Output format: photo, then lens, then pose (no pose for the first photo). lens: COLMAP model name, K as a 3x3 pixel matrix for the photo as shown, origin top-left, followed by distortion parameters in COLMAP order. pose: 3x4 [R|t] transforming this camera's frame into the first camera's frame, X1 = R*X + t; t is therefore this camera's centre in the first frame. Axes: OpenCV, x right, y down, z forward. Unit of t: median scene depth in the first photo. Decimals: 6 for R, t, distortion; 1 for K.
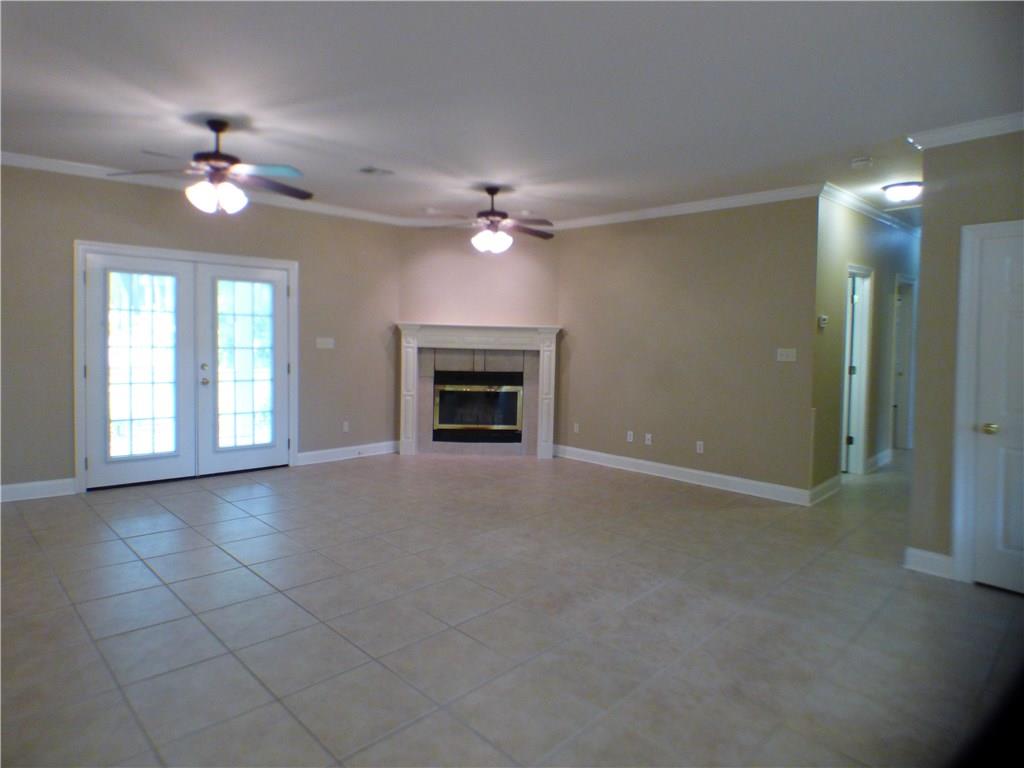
lens RADIAL K [[618.1, 0, 472.4], [0, 618.1, 387.9], [0, 0, 1]] dist [-0.015064, 0.006058]
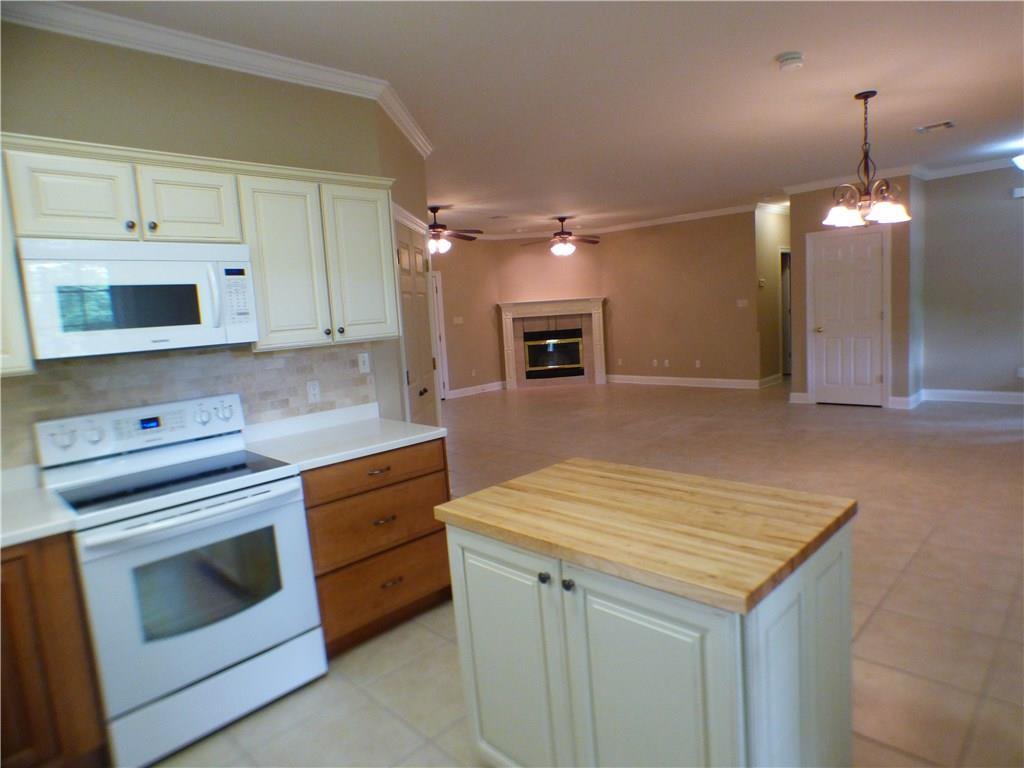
lens RADIAL K [[618.1, 0, 511.3], [0, 618.1, 386.7], [0, 0, 1]] dist [-0.015064, 0.006058]
pose [[0.995809, -0.088514, 0.023023, -0.139338], [0.087151, 0.994693, 0.054680, 0.018479], [-0.027741, -0.052445, 0.998238, -0.517633]]
